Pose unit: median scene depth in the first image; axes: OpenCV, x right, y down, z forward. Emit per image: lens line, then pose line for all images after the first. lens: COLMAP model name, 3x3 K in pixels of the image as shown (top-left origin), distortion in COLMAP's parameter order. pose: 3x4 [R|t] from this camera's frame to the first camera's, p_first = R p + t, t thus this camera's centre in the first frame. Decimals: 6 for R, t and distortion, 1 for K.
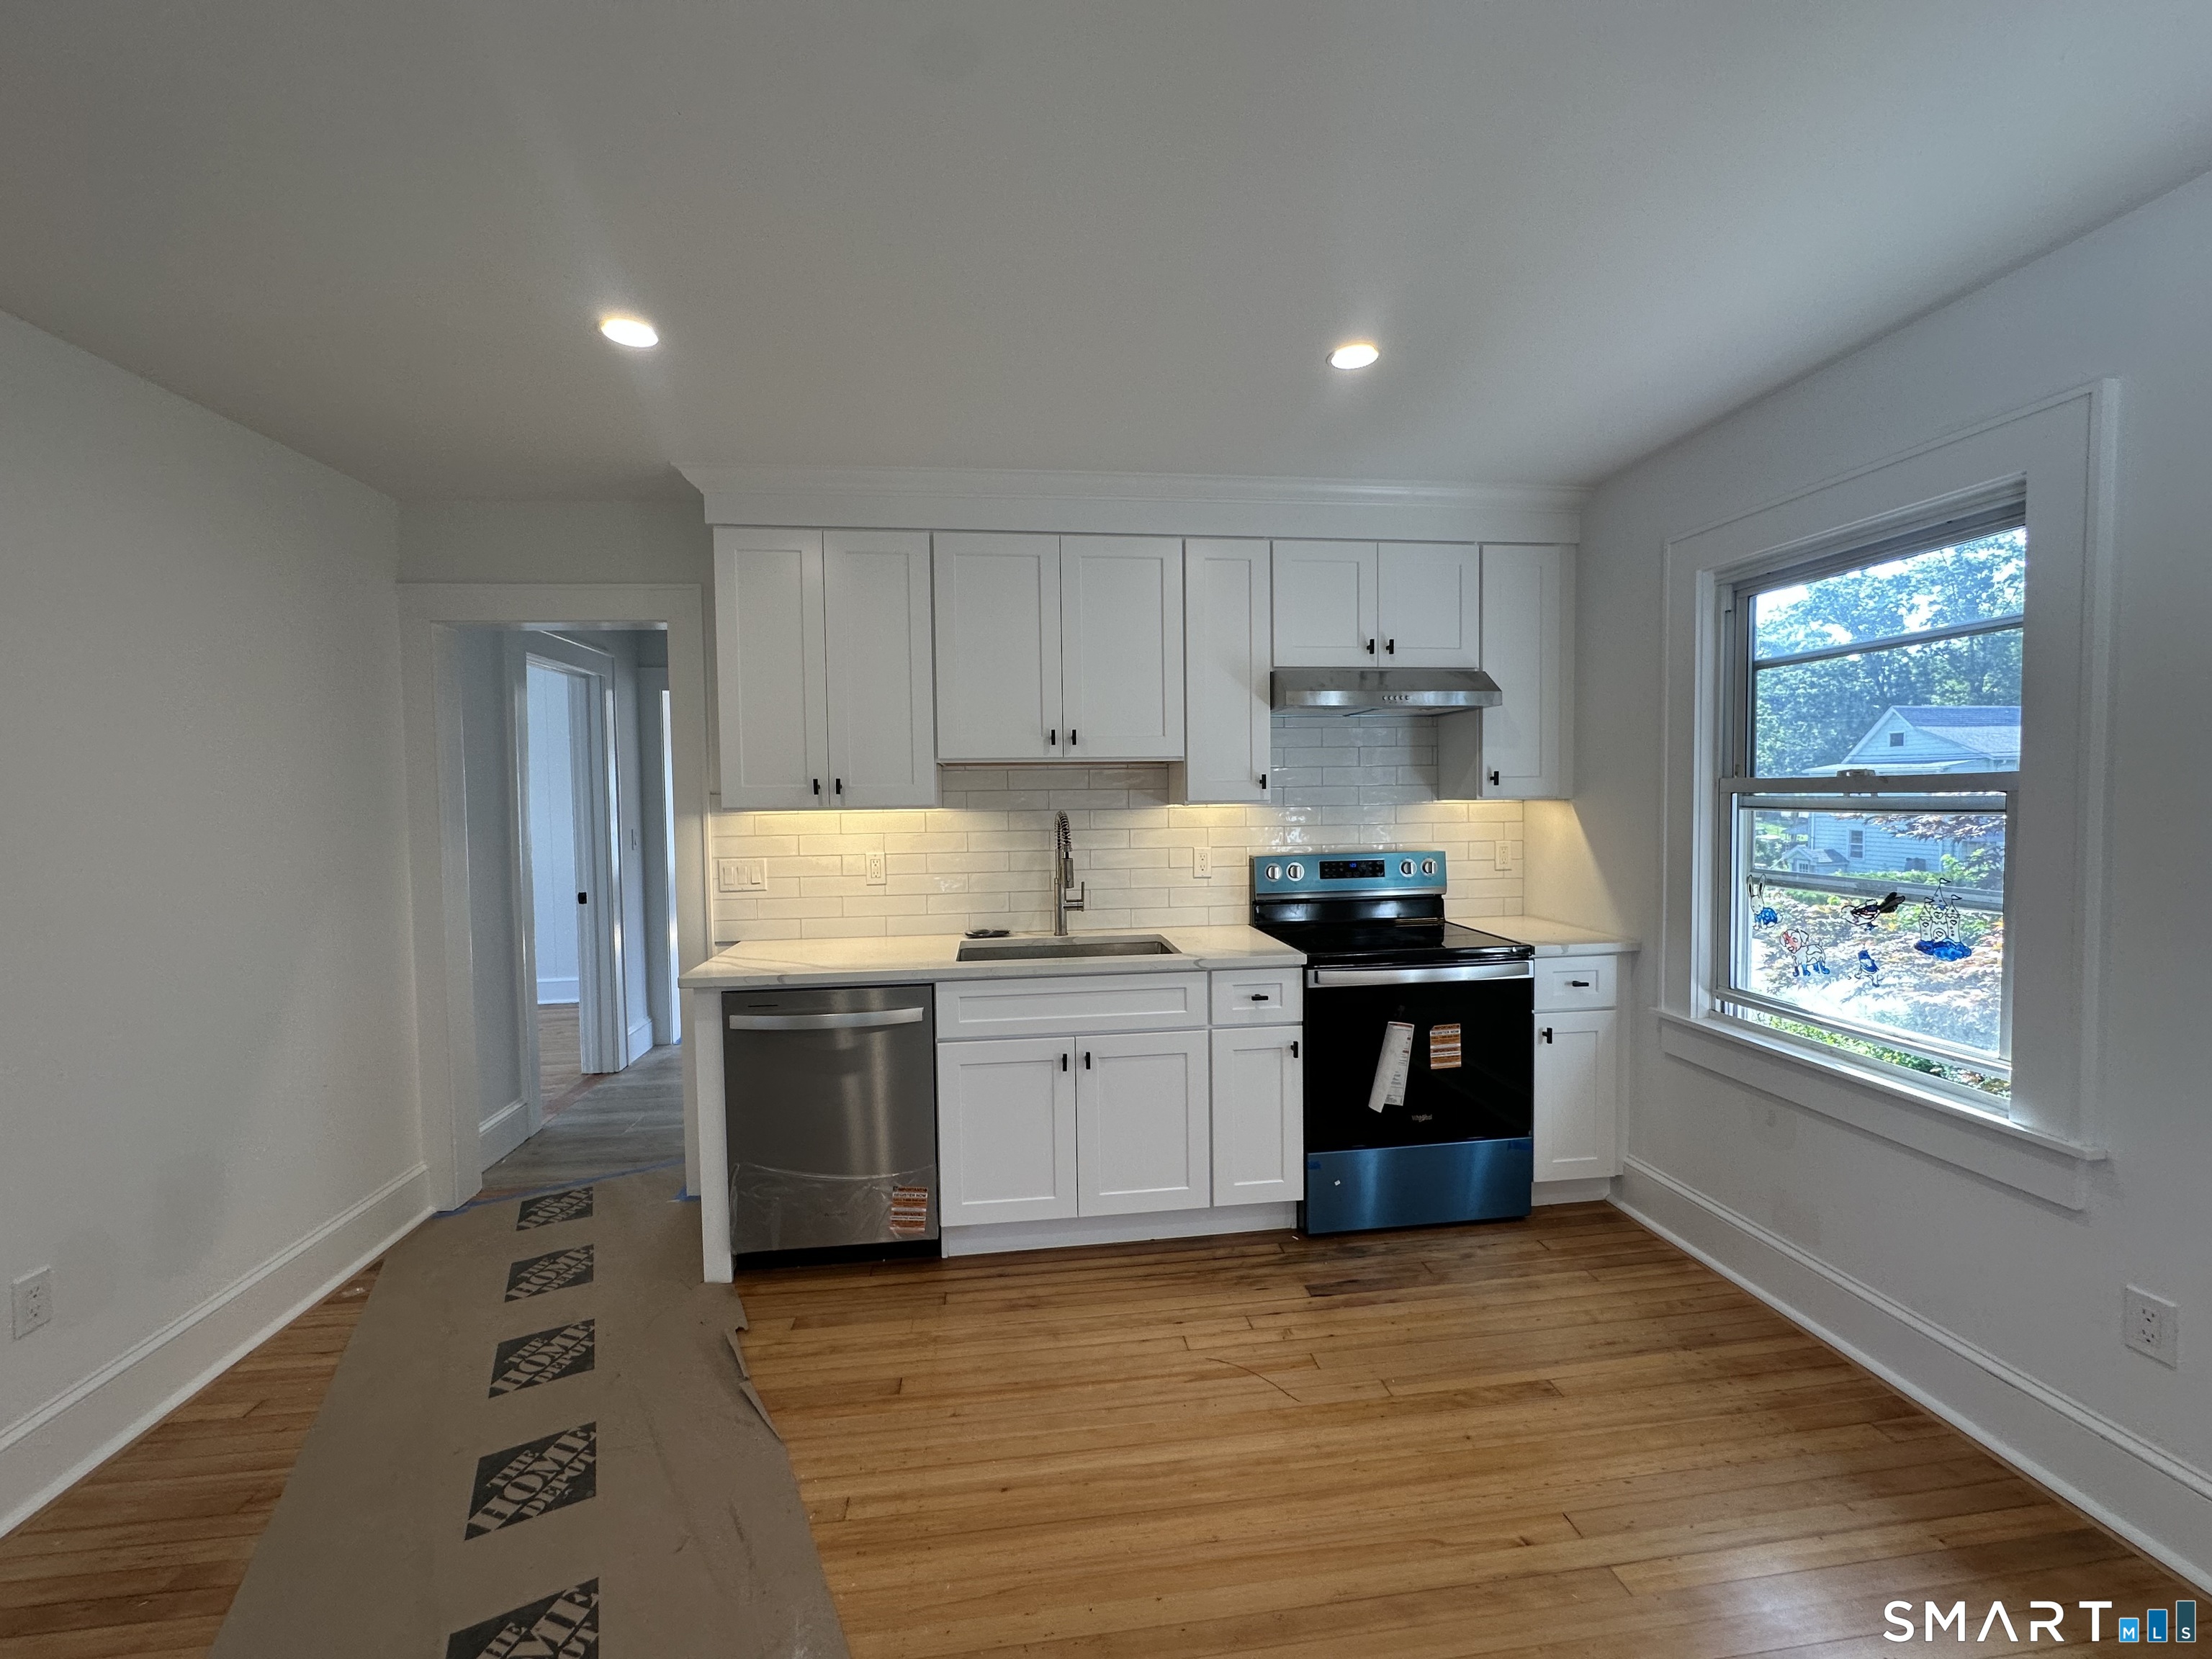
lens RADIAL K [[884.2, 0, 1108.0], [0, 884.2, 833.2], [0, 0, 1]] dist [-0.007759, 0.000014]
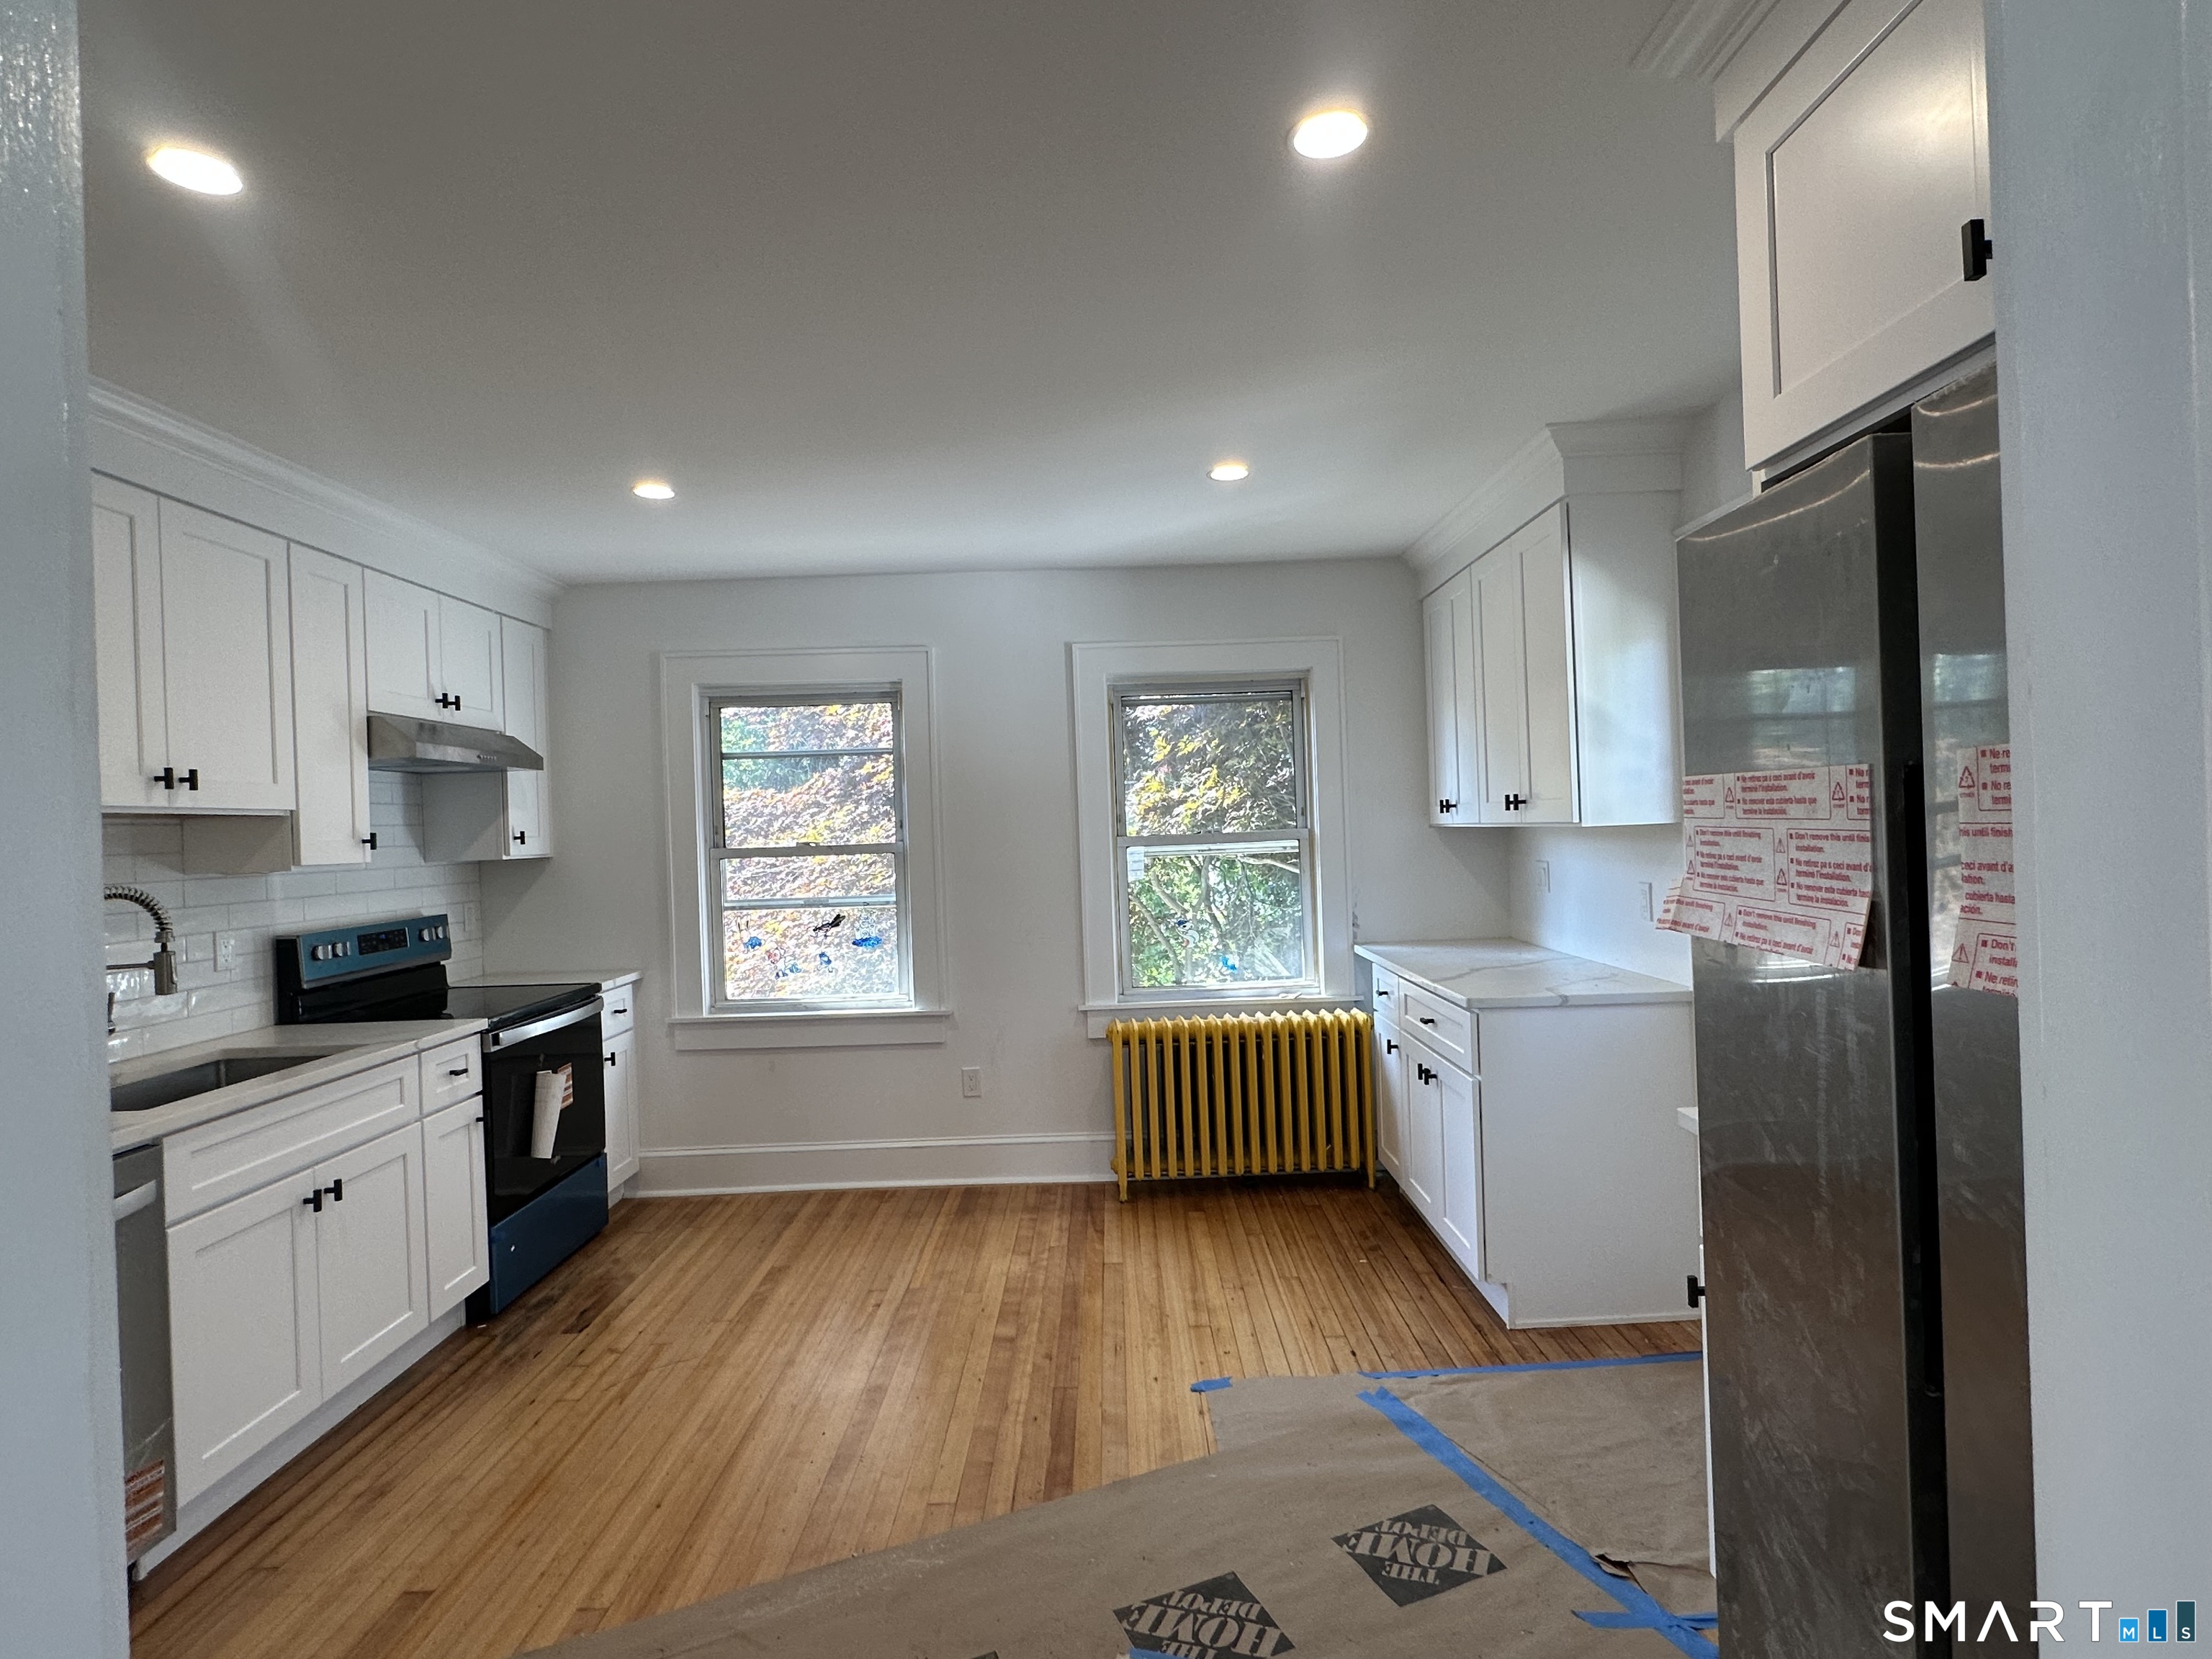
lens RADIAL K [[1119.9, 0, 1111.5], [0, 1119.9, 832.4], [0, 0, 1]] dist [-0.001819, -0.000545]
pose [[0.119860, 0.003157, 0.992786, -0.960702], [0.076033, 0.997029, -0.012350, 0.001929], [-0.989875, 0.076965, 0.119264, 0.169897]]
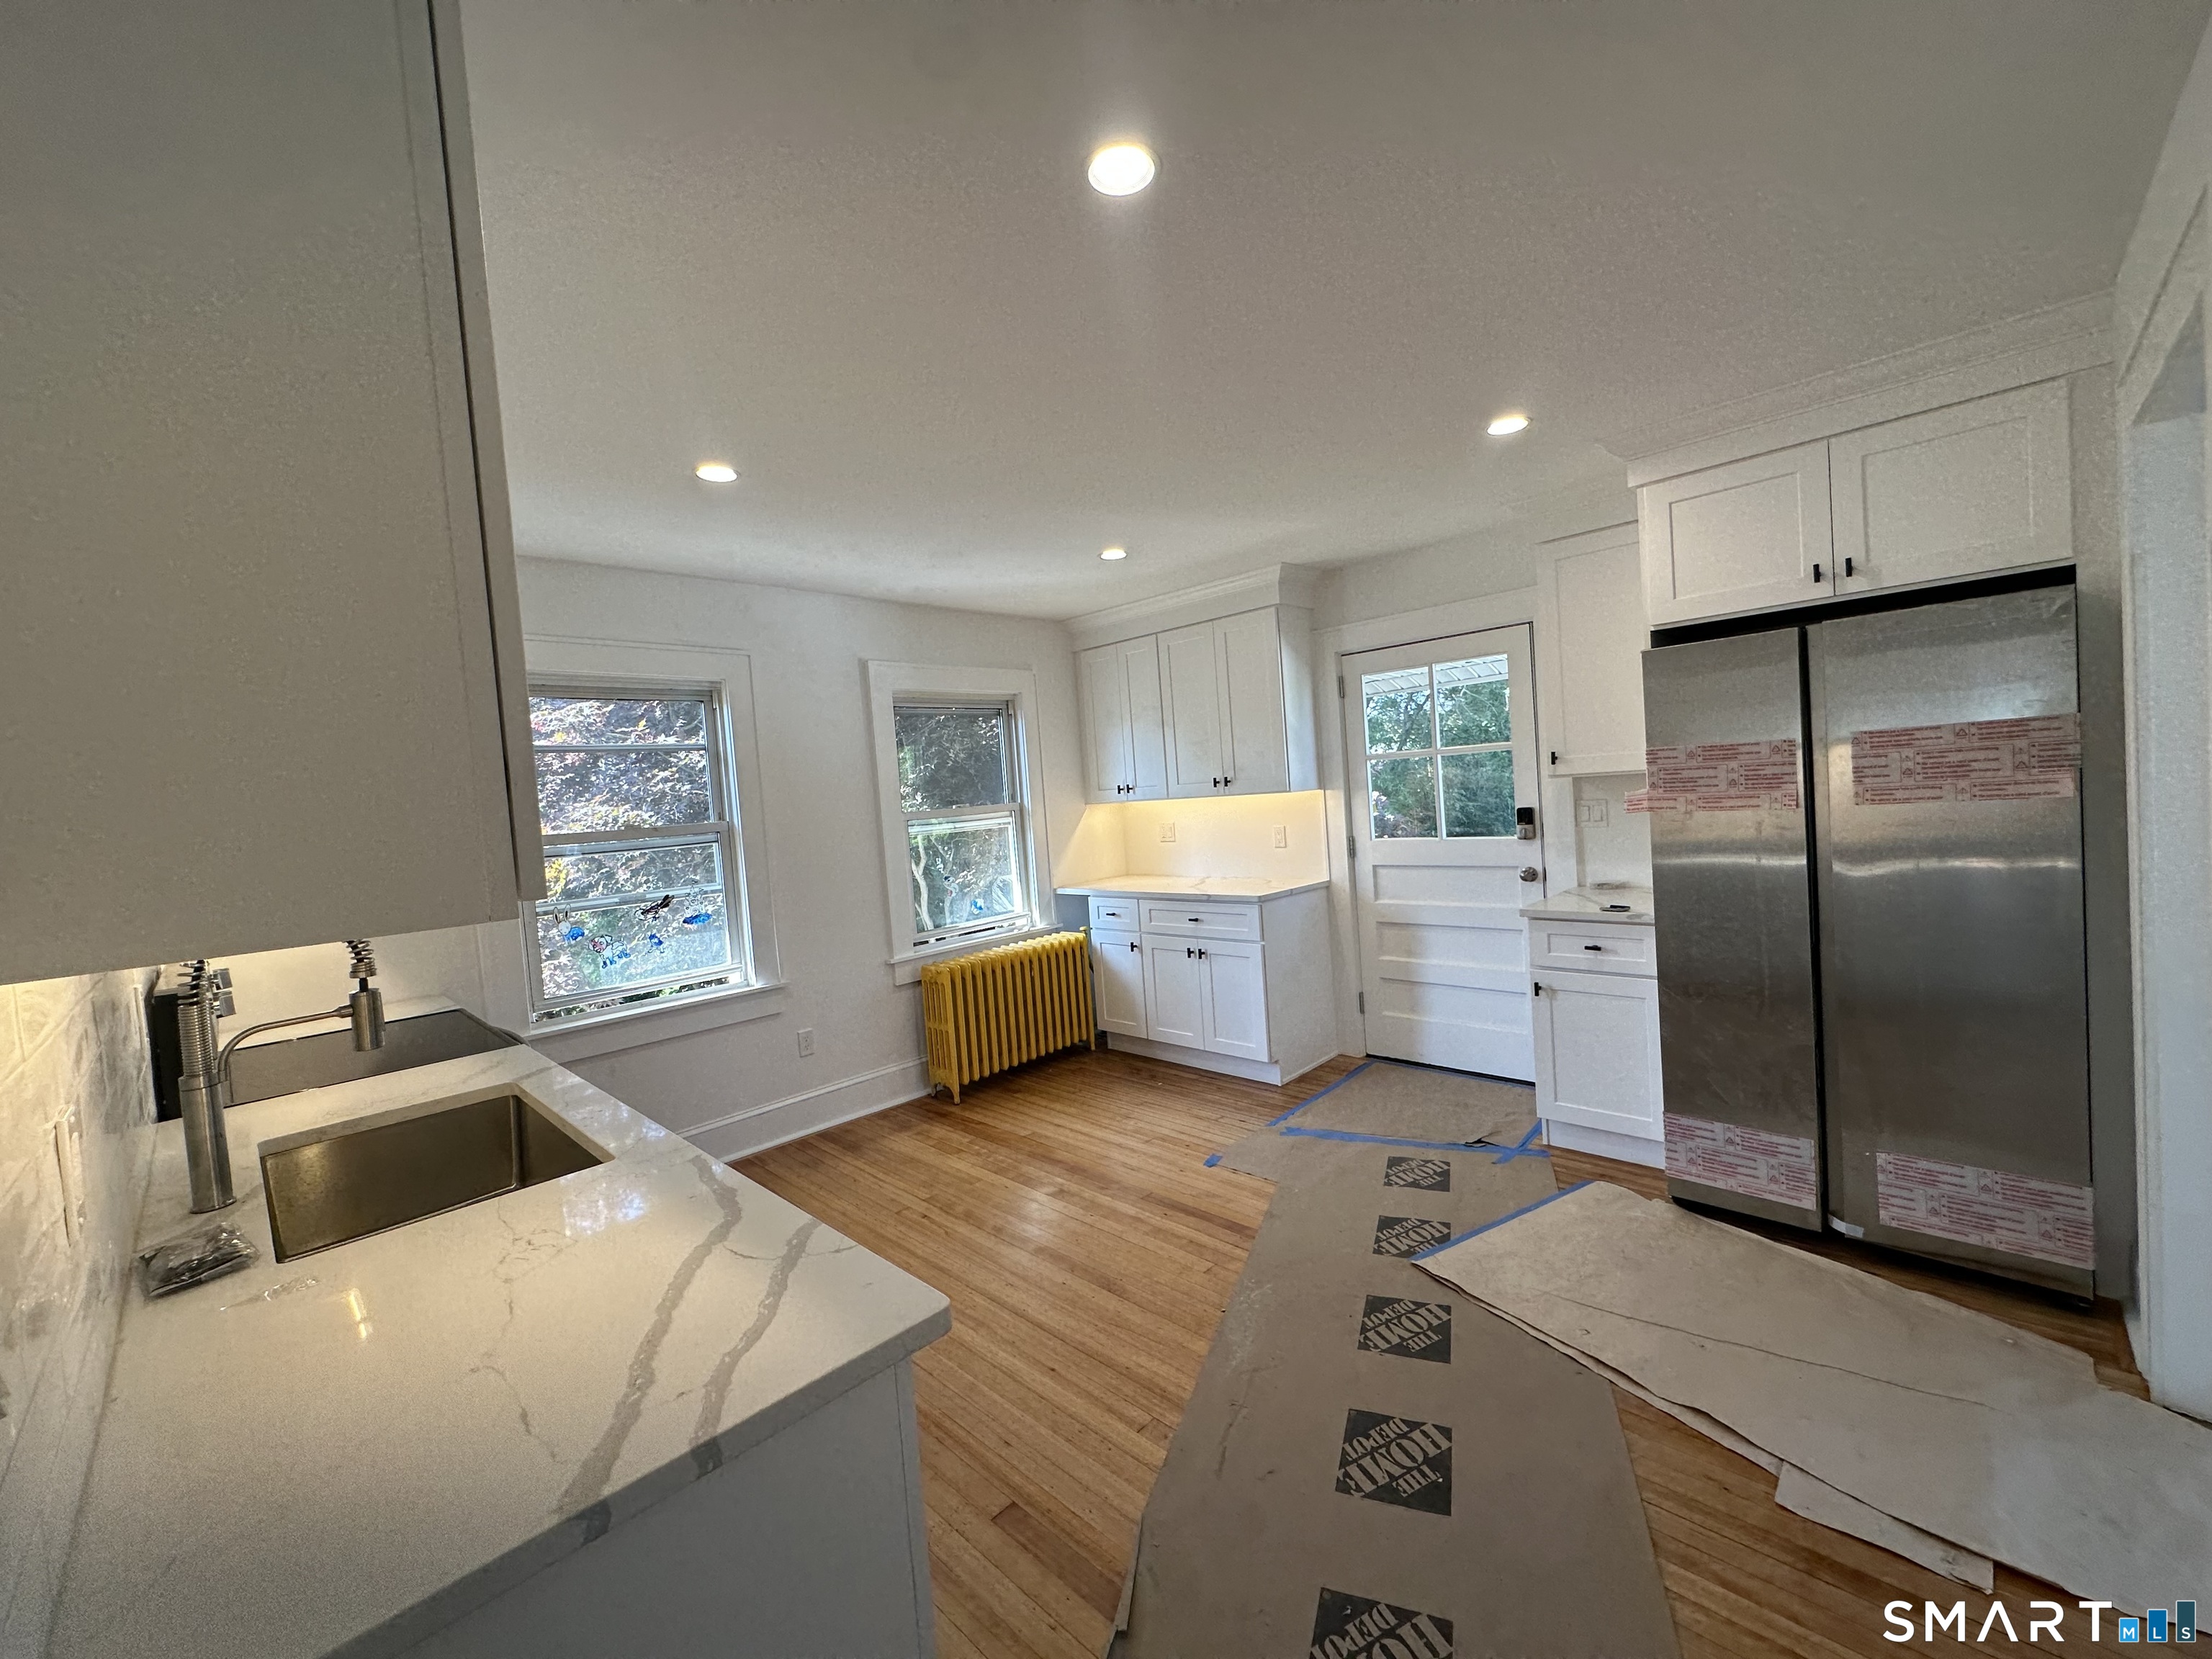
lens RADIAL K [[884.2, 0, 1108.0], [0, 884.2, 833.2], [0, 0, 1]] dist [-0.007759, 0.000014]
pose [[-0.620488, 0.020905, 0.783938, -0.804458], [0.114047, 0.991423, 0.063830, -0.050860], [-0.775879, 0.129012, -0.617550, 1.121081]]
